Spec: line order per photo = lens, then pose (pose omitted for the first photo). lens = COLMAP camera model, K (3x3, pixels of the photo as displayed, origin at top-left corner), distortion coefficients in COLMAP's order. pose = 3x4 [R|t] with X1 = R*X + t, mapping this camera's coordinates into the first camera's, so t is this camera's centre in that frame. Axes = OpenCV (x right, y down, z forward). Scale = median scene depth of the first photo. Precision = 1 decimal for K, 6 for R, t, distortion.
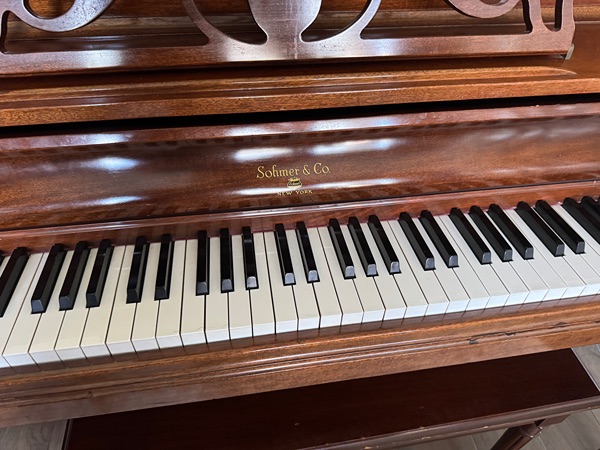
lens RADIAL K [[424.1, 0, 305.7], [0, 424.1, 228.5], [0, 0, 1]] dist [0.012802, -0.032510]
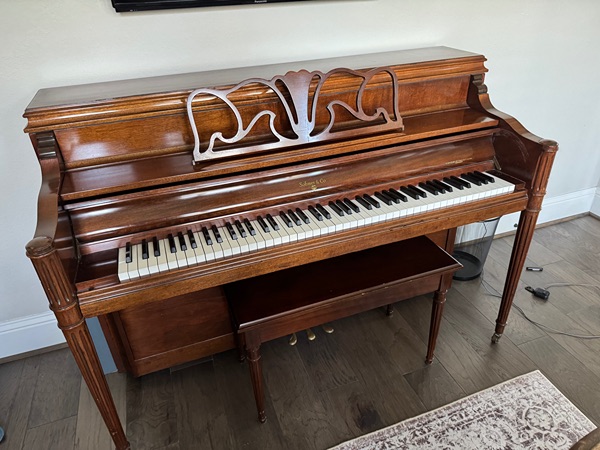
lens RADIAL K [[424.1, 0, 302.4], [0, 424.1, 226.9], [0, 0, 1]] dist [0.012802, -0.032510]
pose [[0.978200, -0.157816, 0.134980, -0.489547], [0.184006, 0.959993, -0.211083, 0.670793], [-0.096268, 0.231318, 0.968103, -1.475427]]
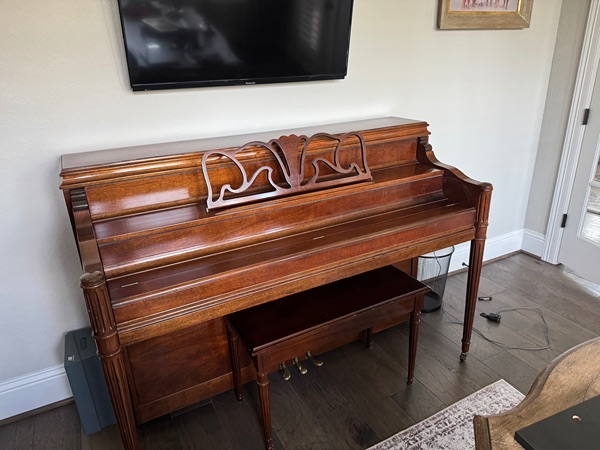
lens RADIAL K [[424.1, 0, 305.9], [0, 424.1, 224.5], [0, 0, 1]] dist [0.012802, -0.032510]
pose [[0.939682, -0.179627, 0.291088, -0.933397], [0.276930, 0.899031, -0.339195, 0.931763], [-0.200768, 0.399346, 0.894547, -1.801660]]
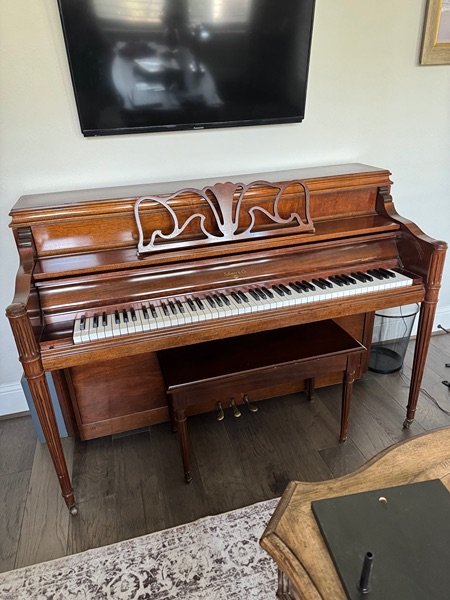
lens RADIAL K [[424.1, 0, 226.4], [0, 424.1, 302.5], [0, 0, 1]] dist [0.012802, -0.032510]
pose [[0.989665, -0.121912, 0.075499, -0.358986], [0.139394, 0.941430, -0.307047, 1.028731], [-0.033644, 0.314398, 0.948695, -1.918423]]
